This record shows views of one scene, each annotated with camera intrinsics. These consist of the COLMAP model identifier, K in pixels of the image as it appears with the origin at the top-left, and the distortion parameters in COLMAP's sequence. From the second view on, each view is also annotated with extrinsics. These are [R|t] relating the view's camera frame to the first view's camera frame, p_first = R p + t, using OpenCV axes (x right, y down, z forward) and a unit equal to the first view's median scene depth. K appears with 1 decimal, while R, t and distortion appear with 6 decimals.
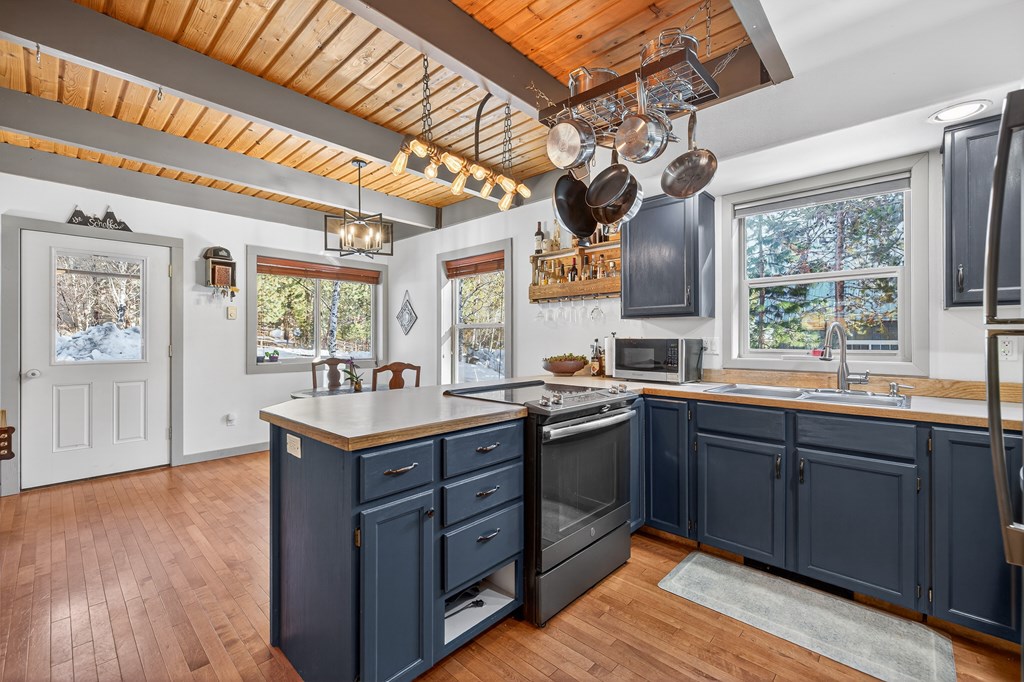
lens RADIAL K [[429.0, 0, 512.0], [0, 429.0, 341.0], [0, 0, 1]] dist [-0.000714, -0.000011]
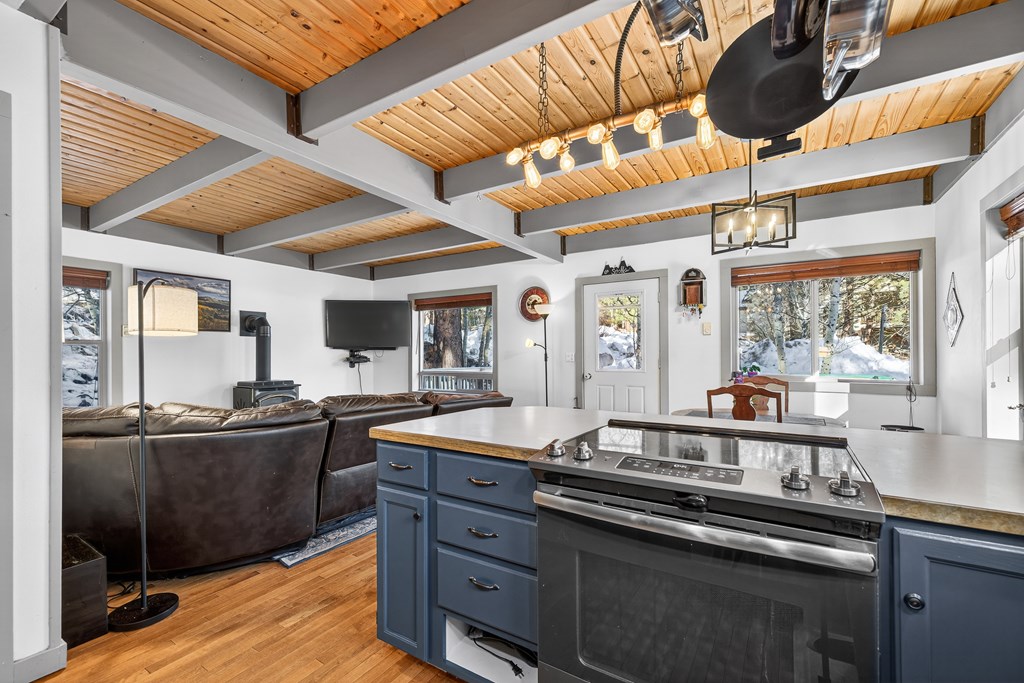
lens RADIAL K [[435.6, 0, 511.8], [0, 435.6, 354.5], [0, 0, 1]] dist [0.000269, -0.000158]
pose [[0.183065, 0.000773, -0.983101, 0.323931], [-0.000400, 1.000000, 0.000711, -0.003157], [0.983101, 0.000263, 0.183065, 0.357932]]
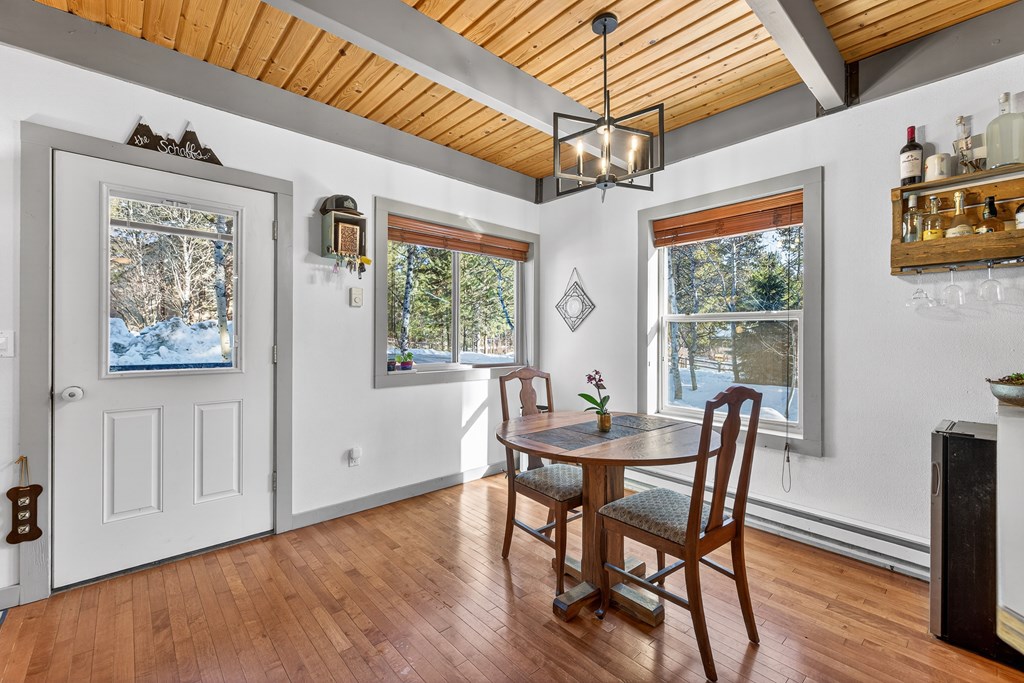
lens RADIAL K [[432.8, 0, 510.0], [0, 432.8, 339.3], [0, 0, 1]] dist [0.000872, -0.000045]
pose [[0.995649, 0.005234, -0.093036, -0.373915], [-0.005051, 0.999985, 0.002204, -0.002742], [0.093047, -0.001725, 0.995660, 0.374619]]
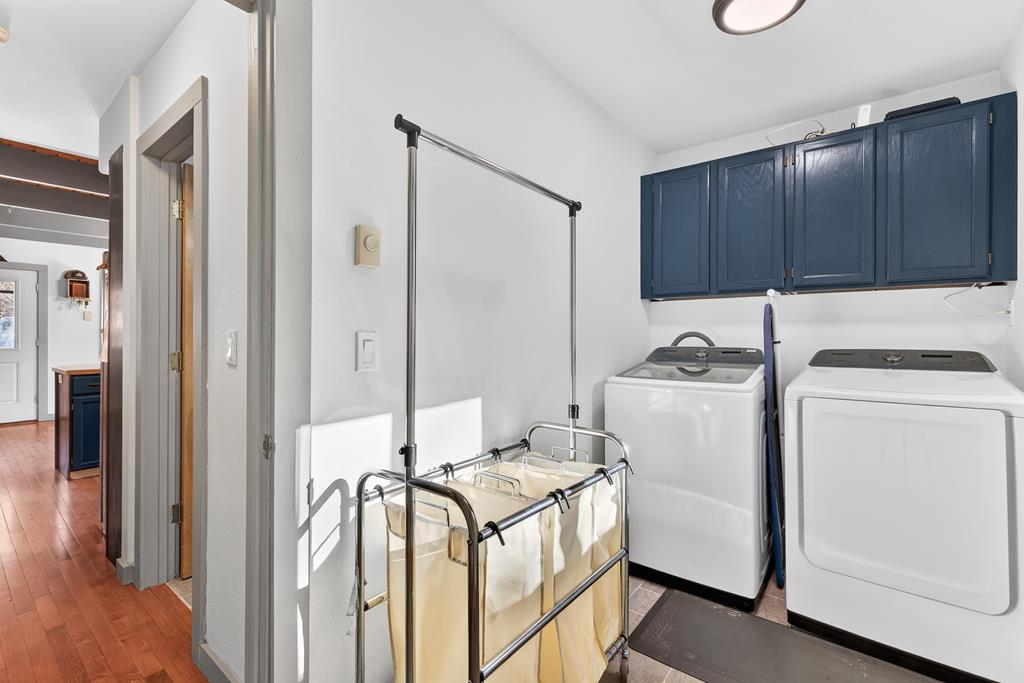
lens RADIAL K [[446.0, 0, 517.2], [0, 446.0, 337.3], [0, 0, 1]] dist [0.002745, 0.000431]
pose [[0.996316, 0.001789, 0.085735, 0.680026], [-0.002108, 0.999991, 0.003632, -0.002522], [-0.085728, -0.003799, 0.996311, -0.640381]]
